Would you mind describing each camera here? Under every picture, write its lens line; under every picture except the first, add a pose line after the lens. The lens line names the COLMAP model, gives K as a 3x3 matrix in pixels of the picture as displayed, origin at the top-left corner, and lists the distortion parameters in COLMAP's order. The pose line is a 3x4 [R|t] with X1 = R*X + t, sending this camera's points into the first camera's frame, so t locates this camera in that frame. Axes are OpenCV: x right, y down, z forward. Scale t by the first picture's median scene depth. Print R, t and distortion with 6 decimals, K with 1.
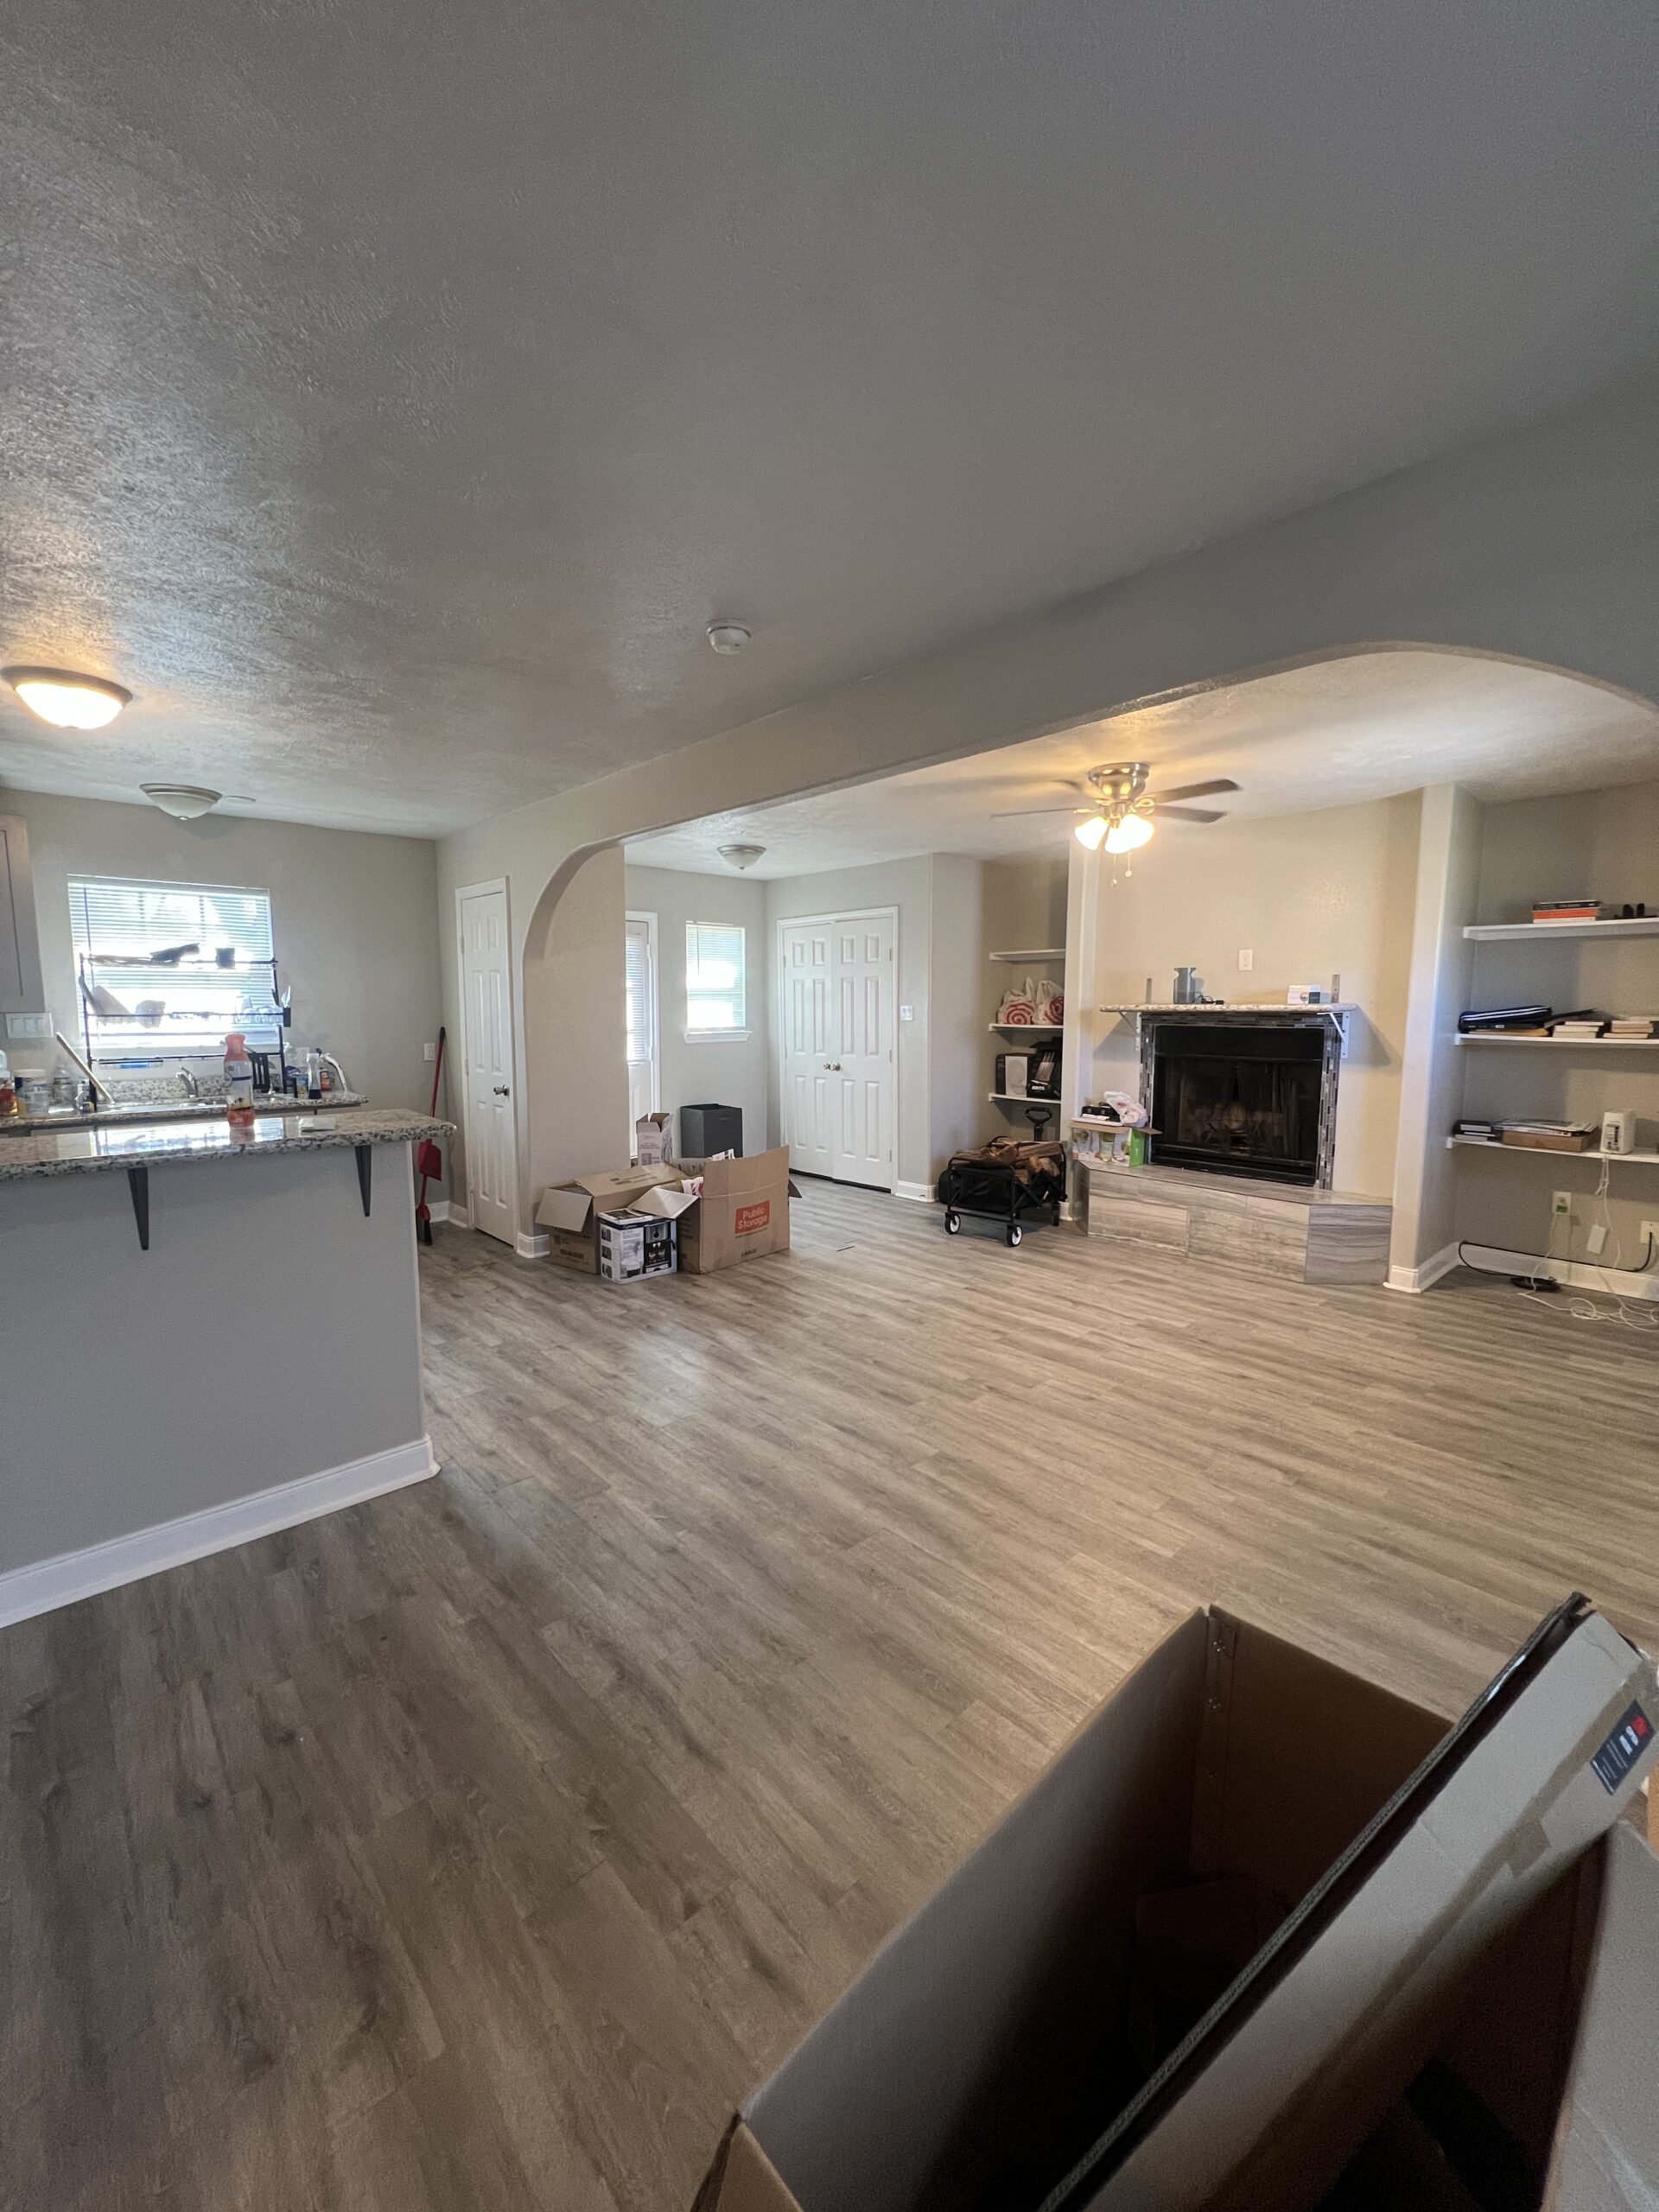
lens RADIAL K [[883.7, 0, 827.1], [0, 883.7, 1104.5], [0, 0, 1]] dist [-0.001662, 0.000895]
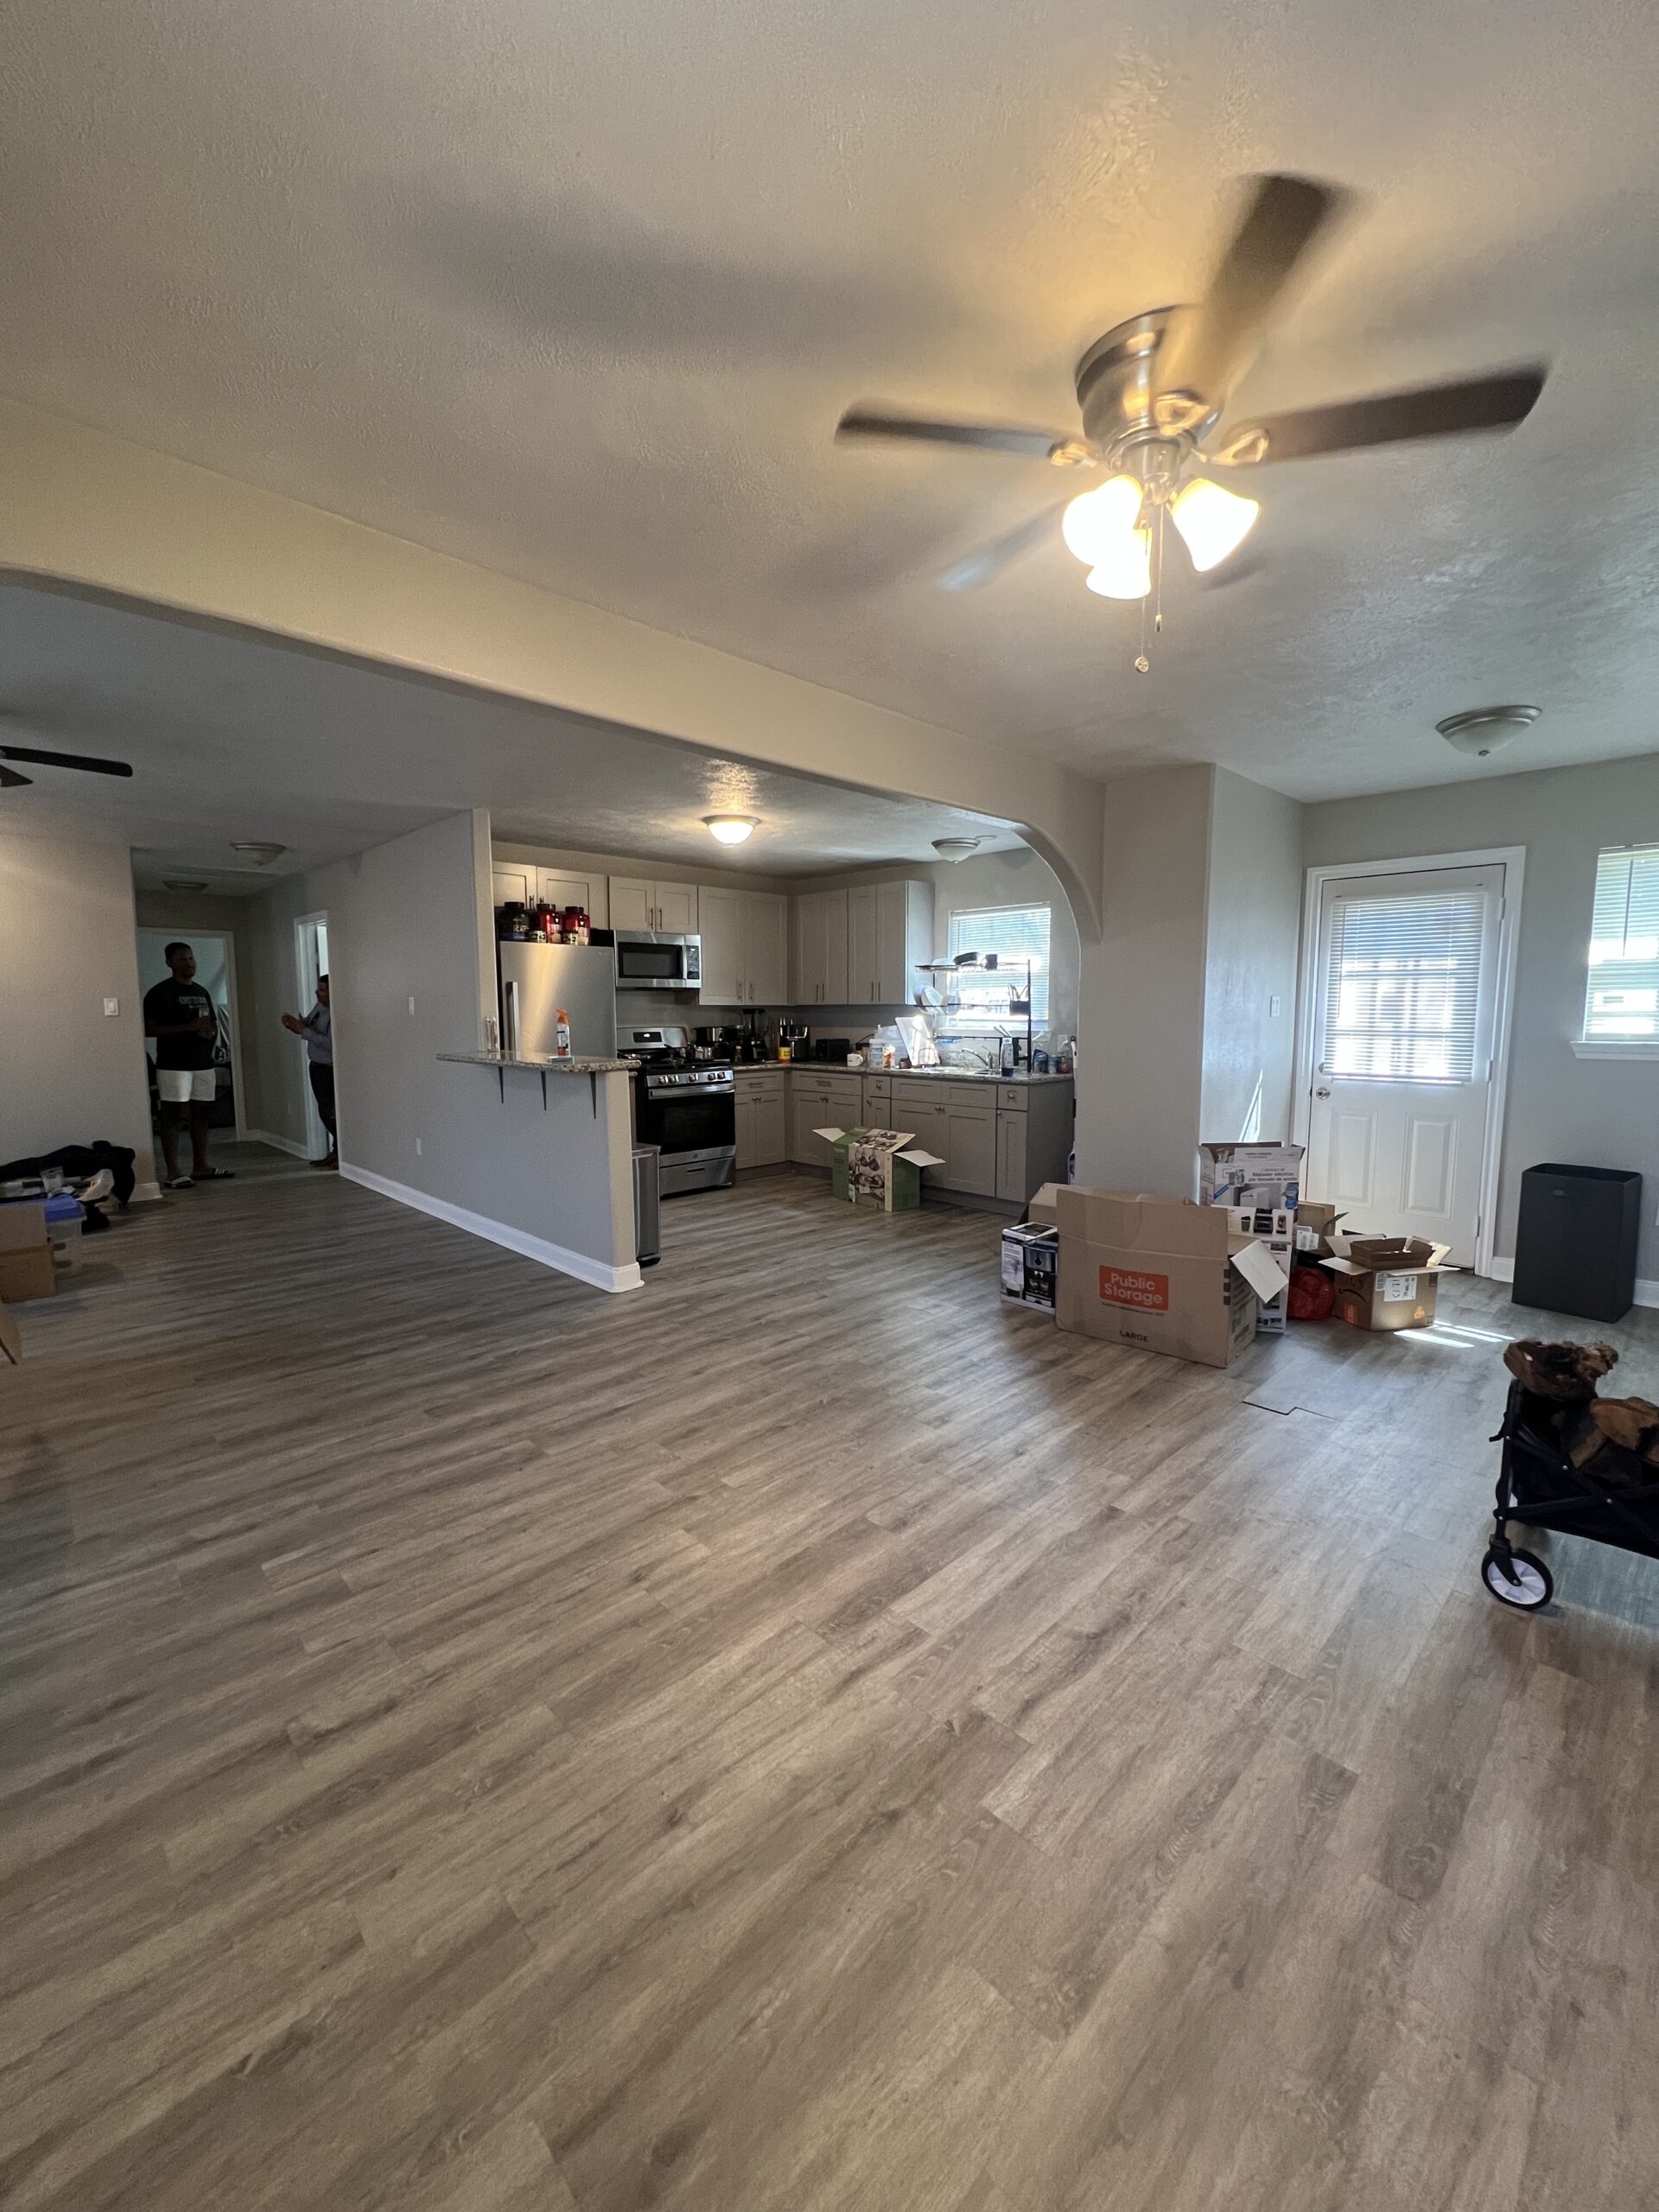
lens RADIAL K [[886.5, 0, 825.3], [0, 886.5, 1099.8], [0, 0, 1]] dist [-0.004976, 0.001331]
pose [[0.019646, 0.102640, -0.994525, 0.648684], [-0.111960, 0.988686, 0.099826, -0.070849], [0.993519, 0.109386, 0.030915, 0.762740]]
